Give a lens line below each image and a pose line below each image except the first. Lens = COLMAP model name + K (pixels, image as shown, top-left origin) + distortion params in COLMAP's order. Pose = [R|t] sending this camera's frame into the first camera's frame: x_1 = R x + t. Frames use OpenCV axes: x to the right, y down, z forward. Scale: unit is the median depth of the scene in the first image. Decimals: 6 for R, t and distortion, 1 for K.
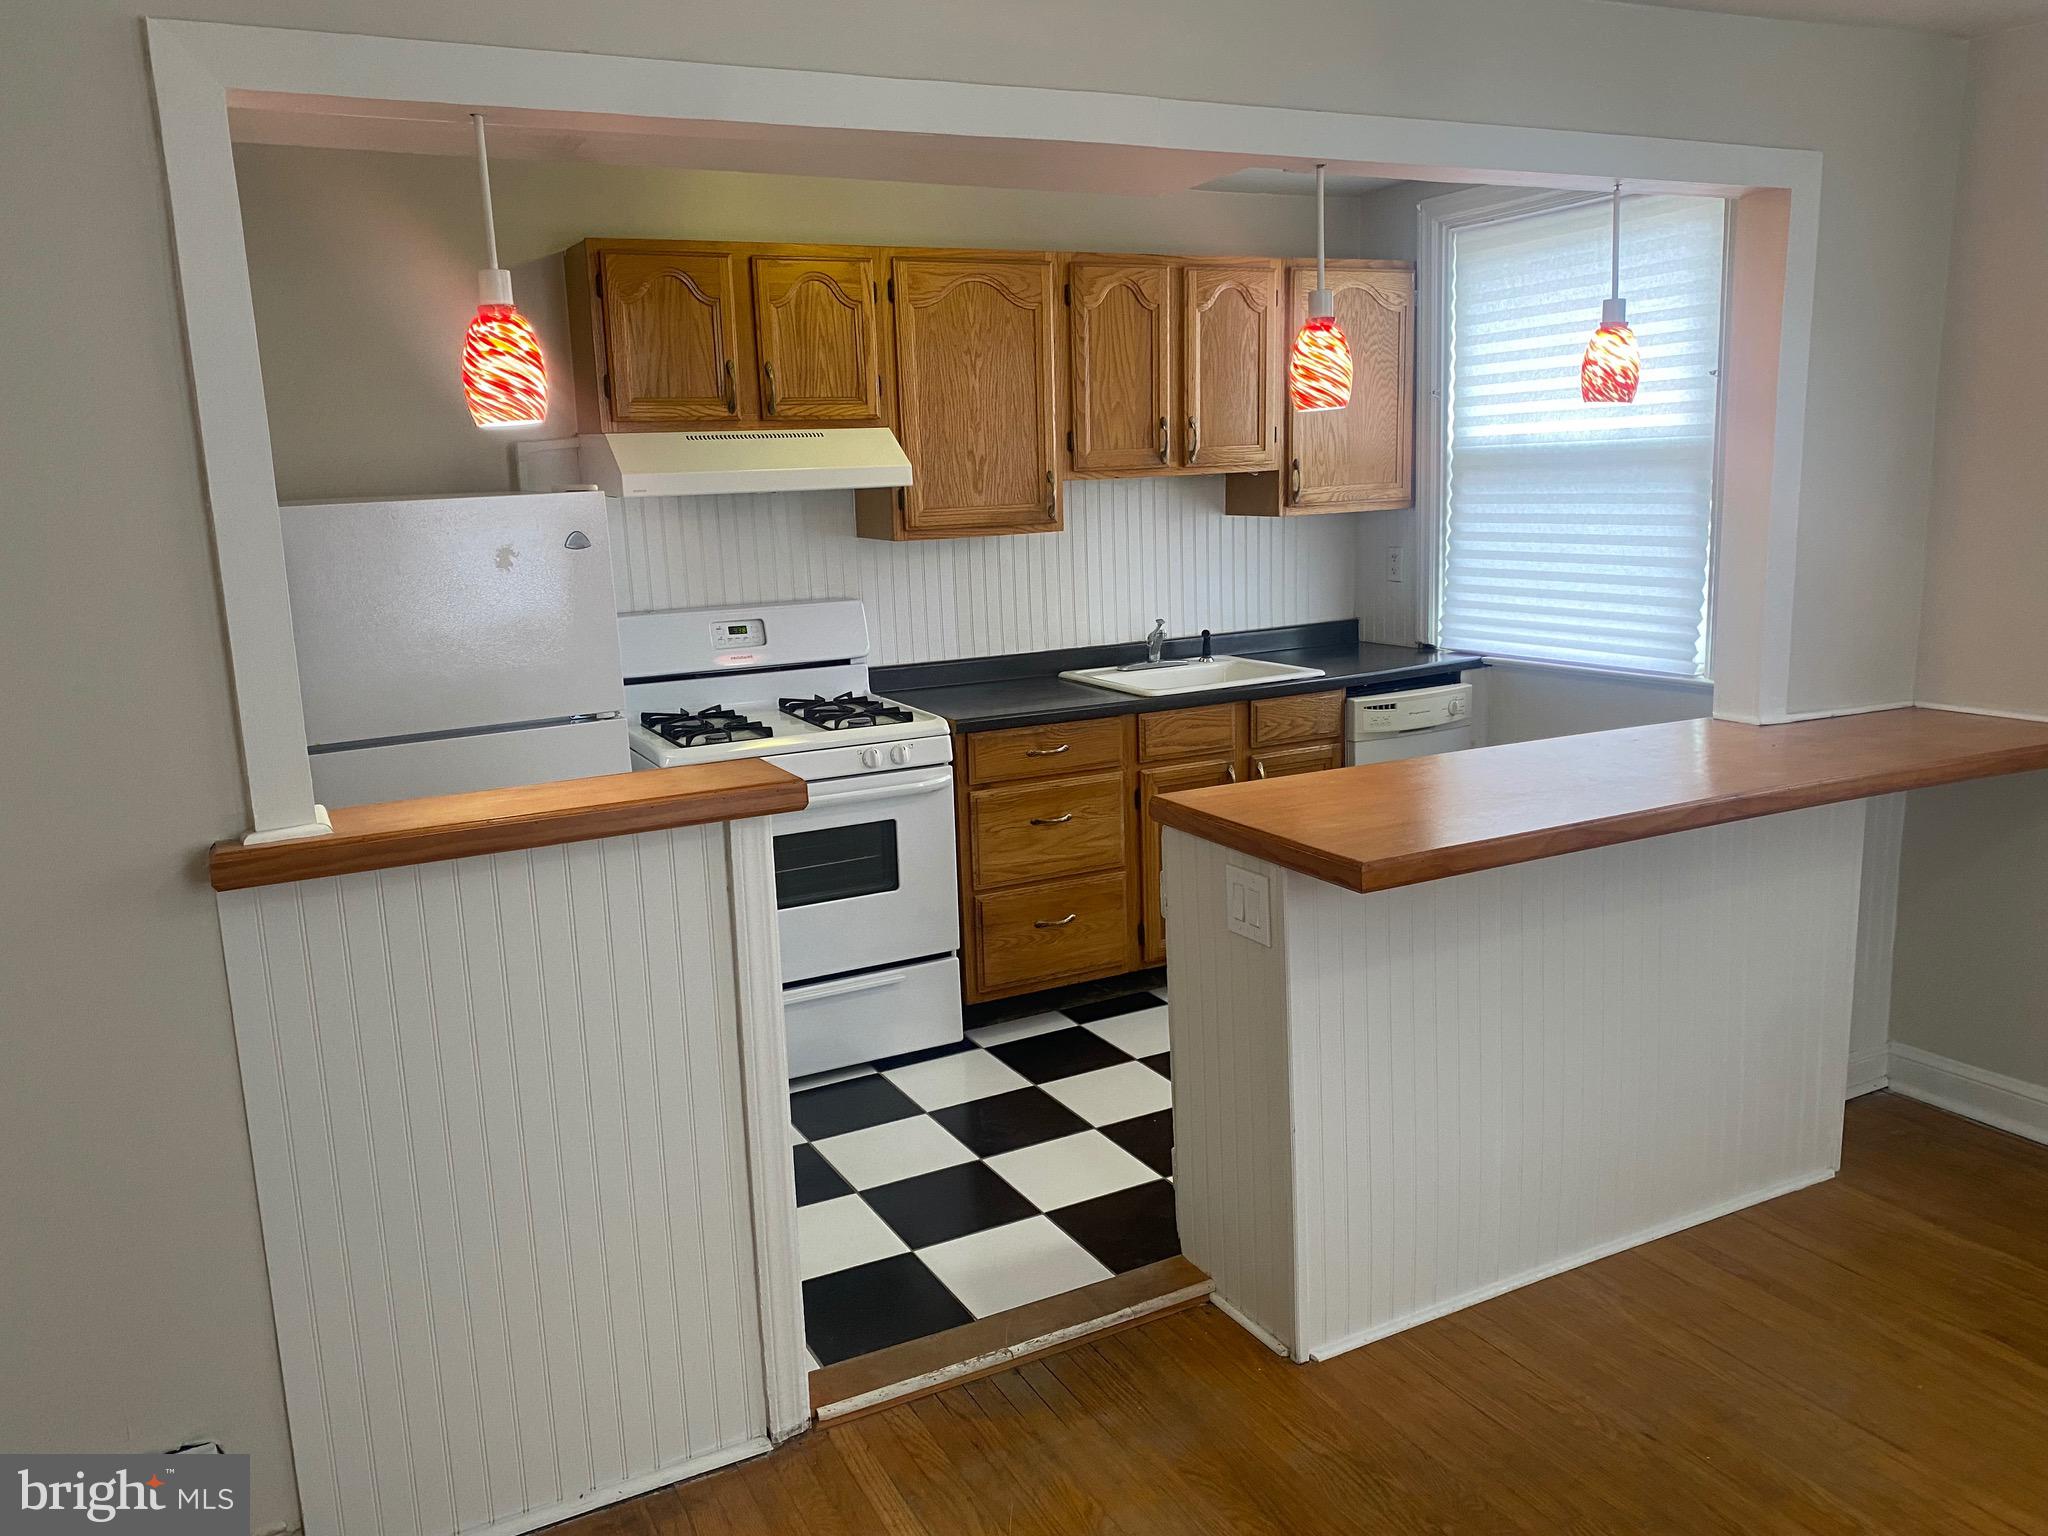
lens RADIAL K [[1533.1, 0, 1024.0], [0, 1533.1, 768.0], [0, 0, 1]] dist [0.142890, -0.341093]
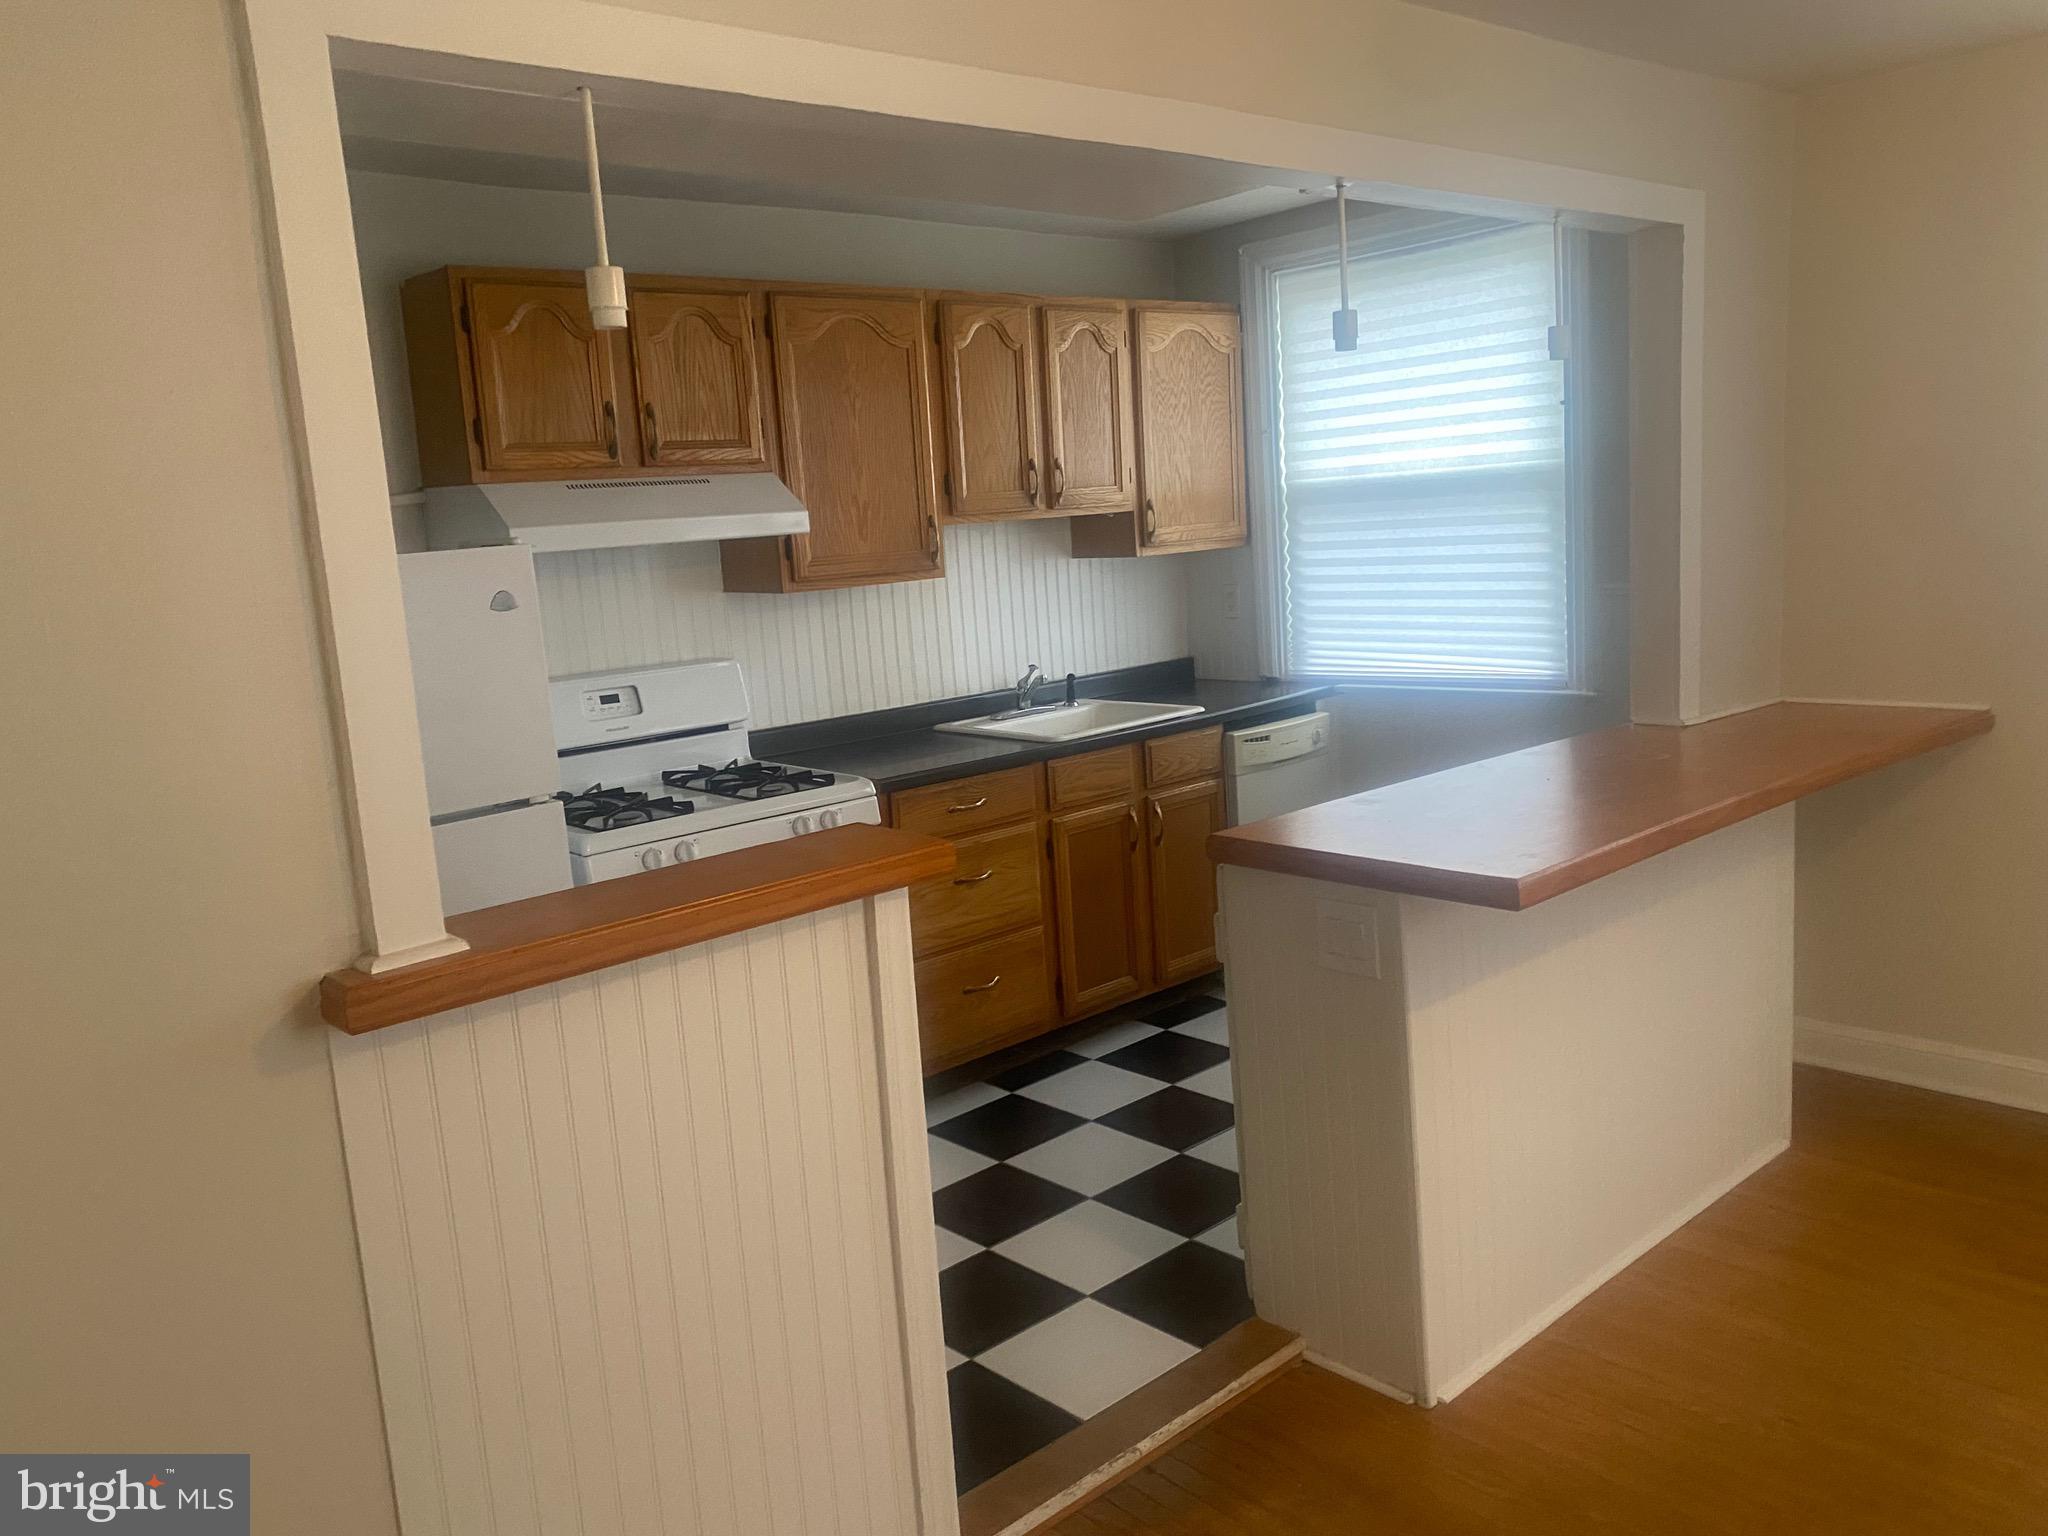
lens RADIAL K [[1533.1, 0, 1024.0], [0, 1533.1, 768.0], [0, 0, 1]] dist [0.142890, -0.341093]
pose [[0.967505, -0.069828, 0.243019, -0.172678], [0.079776, 0.996320, -0.031327, -0.001726], [-0.239938, 0.049697, 0.969515, 0.066776]]
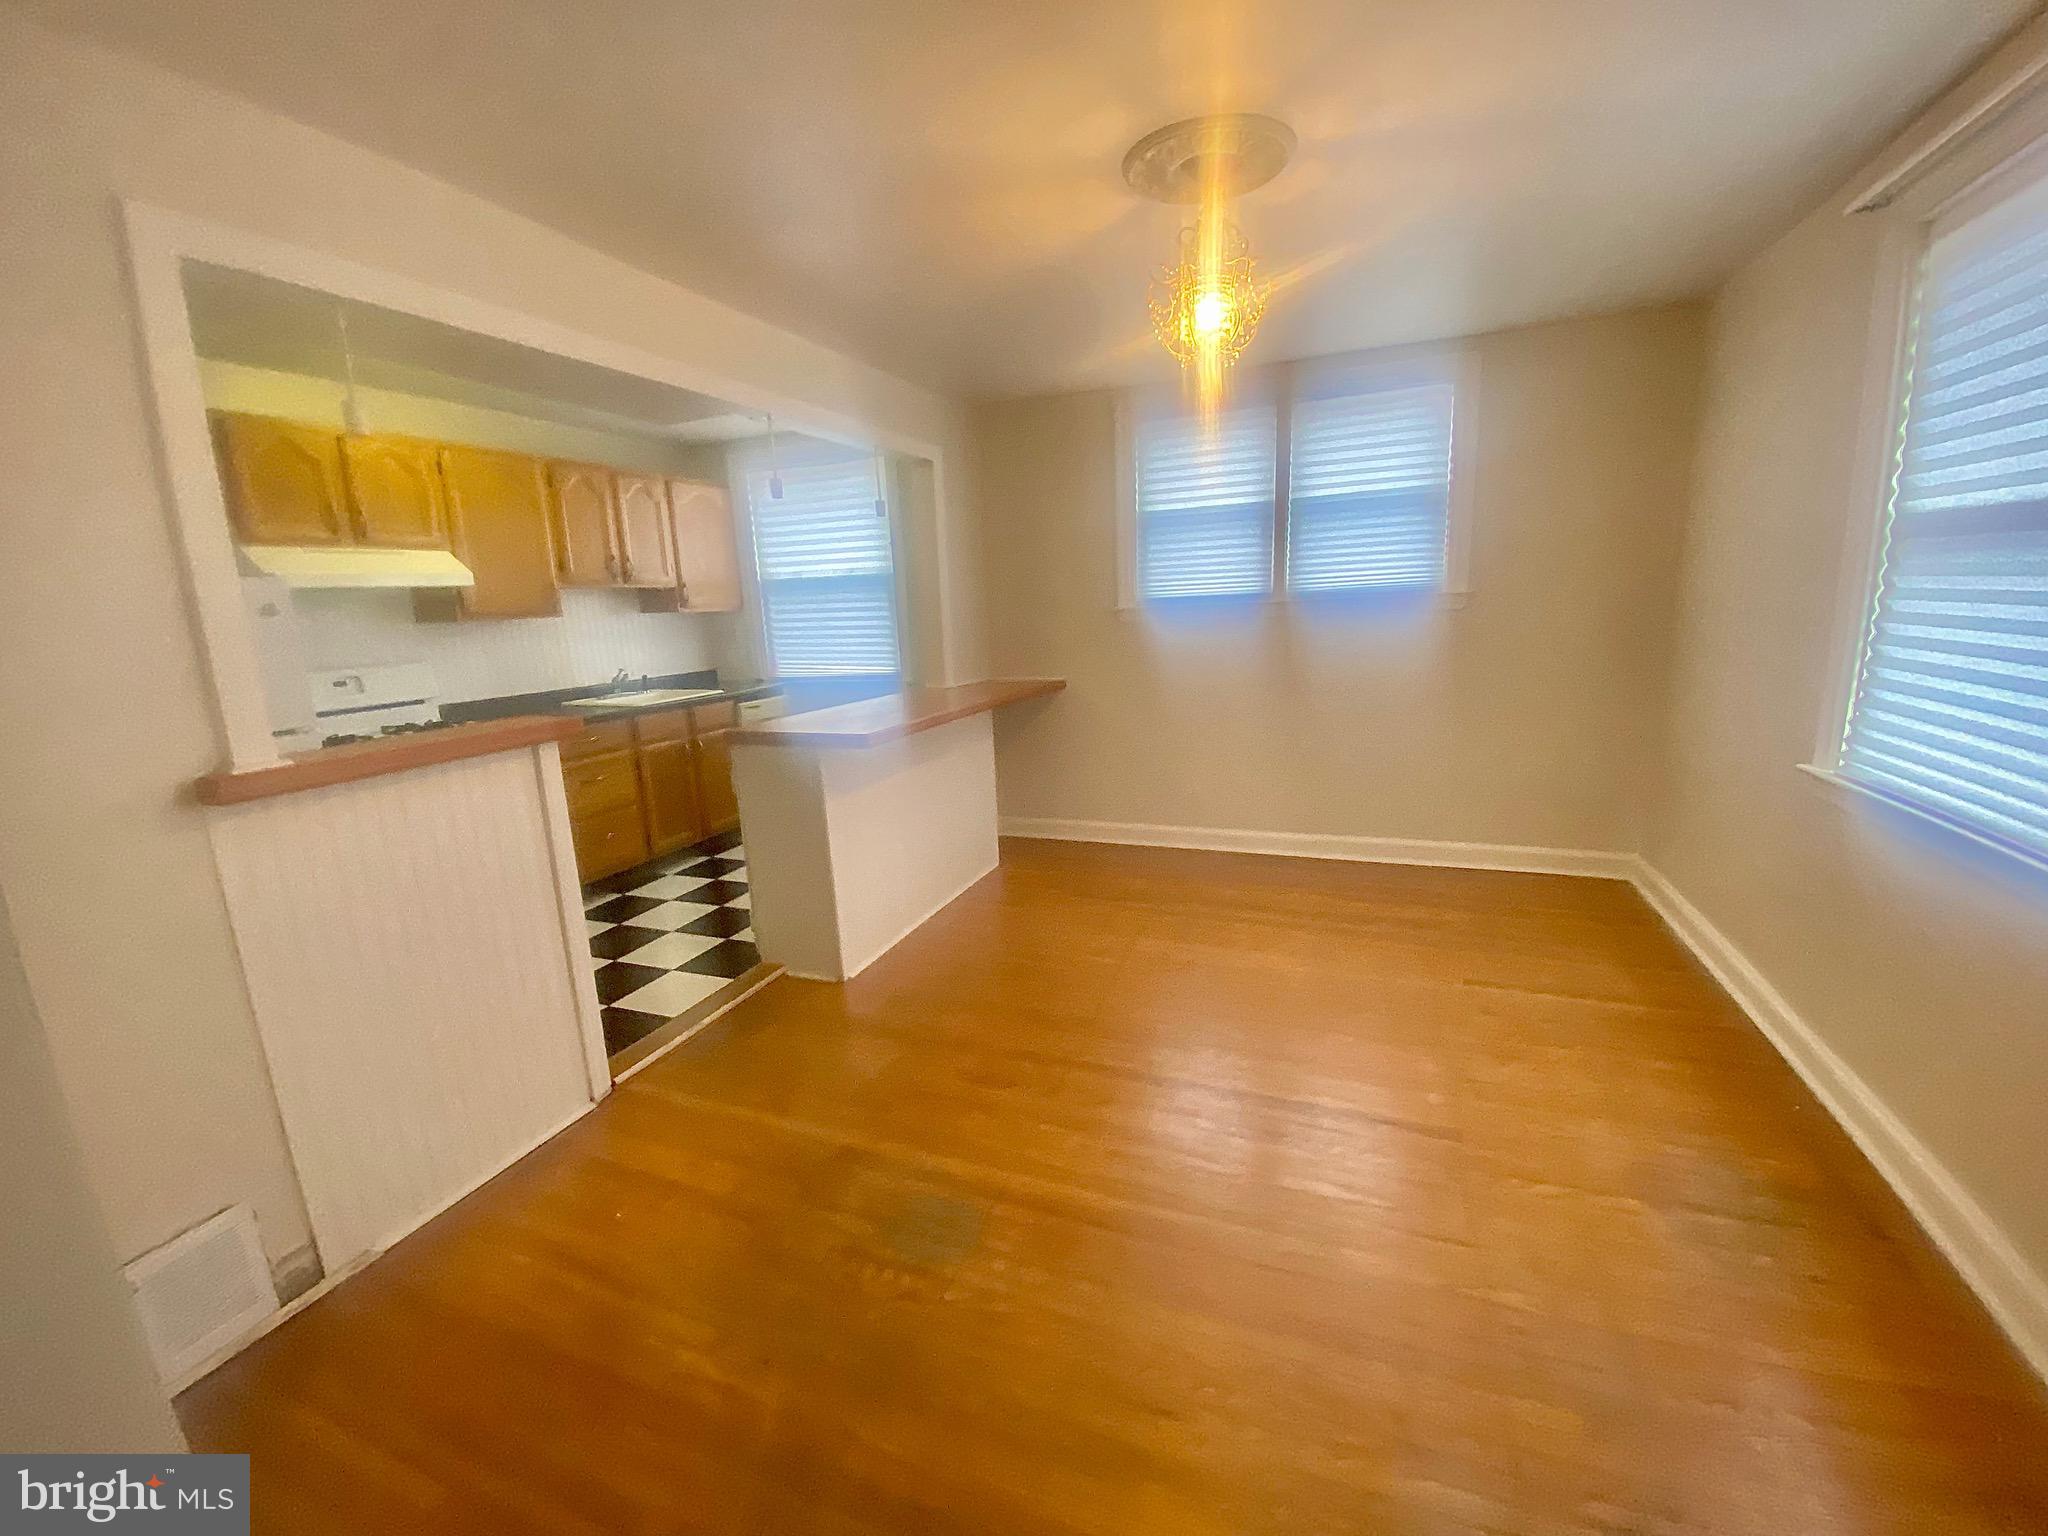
lens RADIAL K [[830.2, 0, 1024.0], [0, 830.2, 768.0], [0, 0, 1]] dist [0.021438, -0.020155]
pose [[0.758483, -0.127045, 0.639189, -0.206960], [0.141333, 0.989538, 0.028970, 0.059925], [-0.636182, 0.068365, 0.768504, -0.033486]]
